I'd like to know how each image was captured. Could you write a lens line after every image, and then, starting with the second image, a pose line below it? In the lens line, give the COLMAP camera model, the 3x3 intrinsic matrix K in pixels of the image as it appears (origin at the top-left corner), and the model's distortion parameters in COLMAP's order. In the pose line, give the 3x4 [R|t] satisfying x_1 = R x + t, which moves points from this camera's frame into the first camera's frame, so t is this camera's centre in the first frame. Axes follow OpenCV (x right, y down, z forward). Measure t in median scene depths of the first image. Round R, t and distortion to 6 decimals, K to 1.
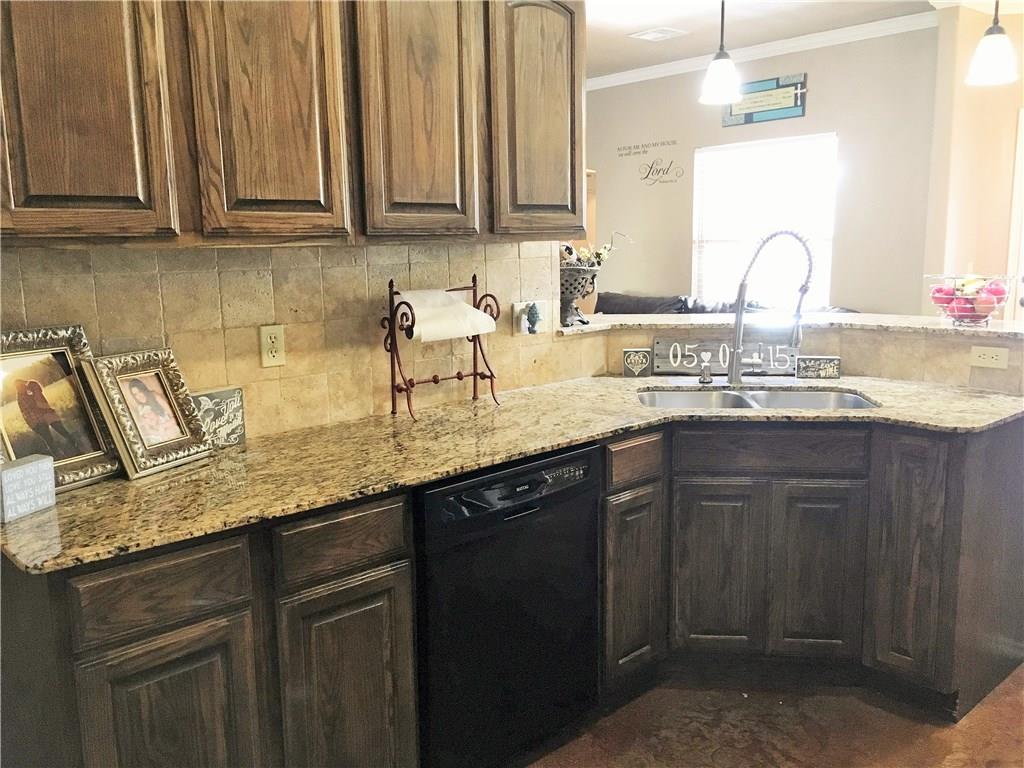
lens RADIAL K [[878.3, 0, 509.2], [0, 878.3, 382.3], [0, 0, 1]] dist [0.067207, -0.018331]
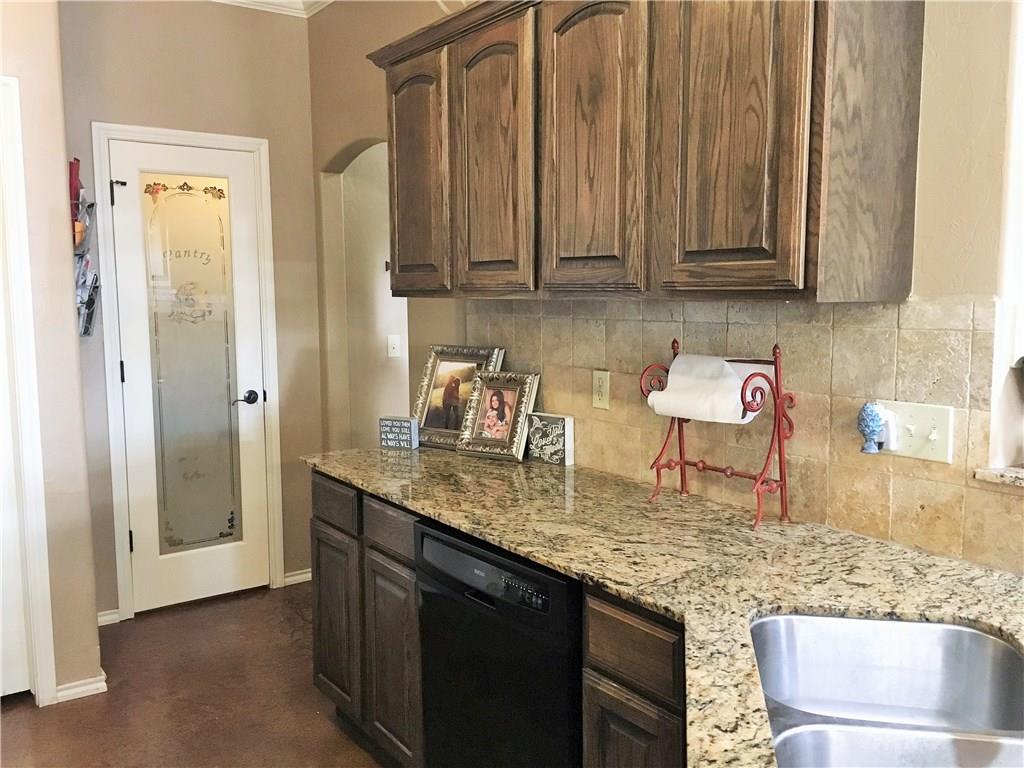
lens RADIAL K [[878.3, 0, 509.2], [0, 878.3, 382.0], [0, 0, 1]] dist [0.067207, -0.018331]
pose [[-0.116780, 0.129368, -0.984696, 0.835533], [-0.149779, 0.977846, 0.146231, -0.198592], [0.981799, 0.164563, -0.094817, 1.033673]]
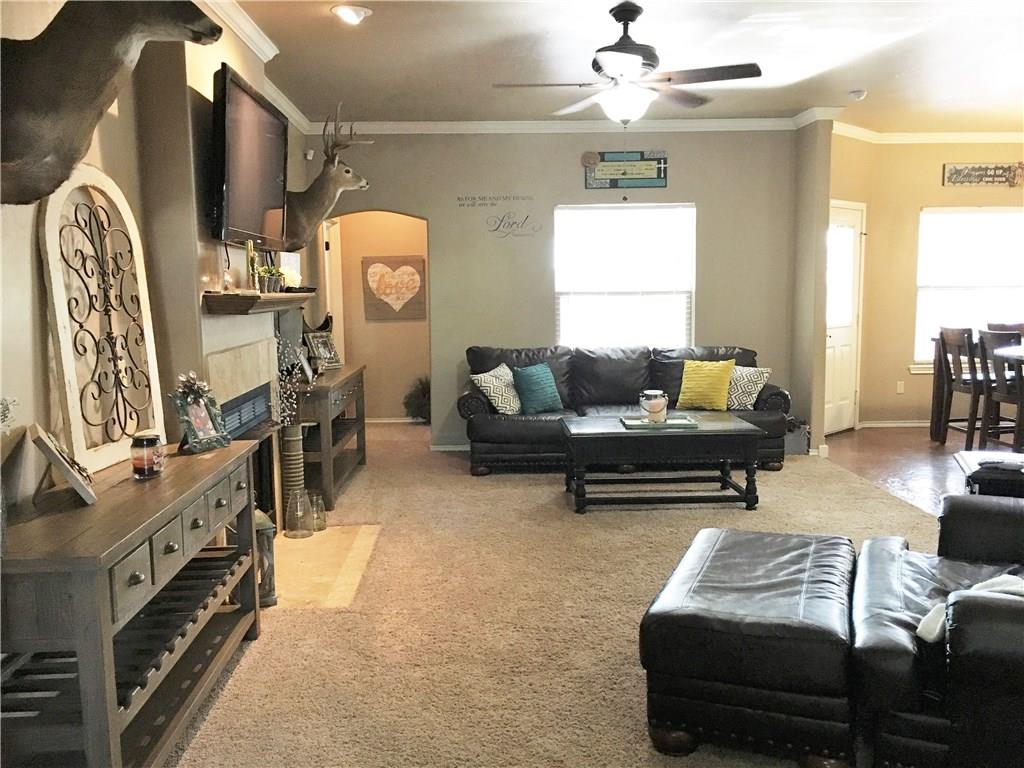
lens RADIAL K [[878.3, 0, 510.6], [0, 878.3, 385.6], [0, 0, 1]] dist [0.067207, -0.018331]
pose [[0.646571, -0.079963, 0.758651, -0.600271], [0.125946, 0.992033, -0.002778, -0.053444], [-0.752385, 0.097345, 0.651491, 0.360172]]
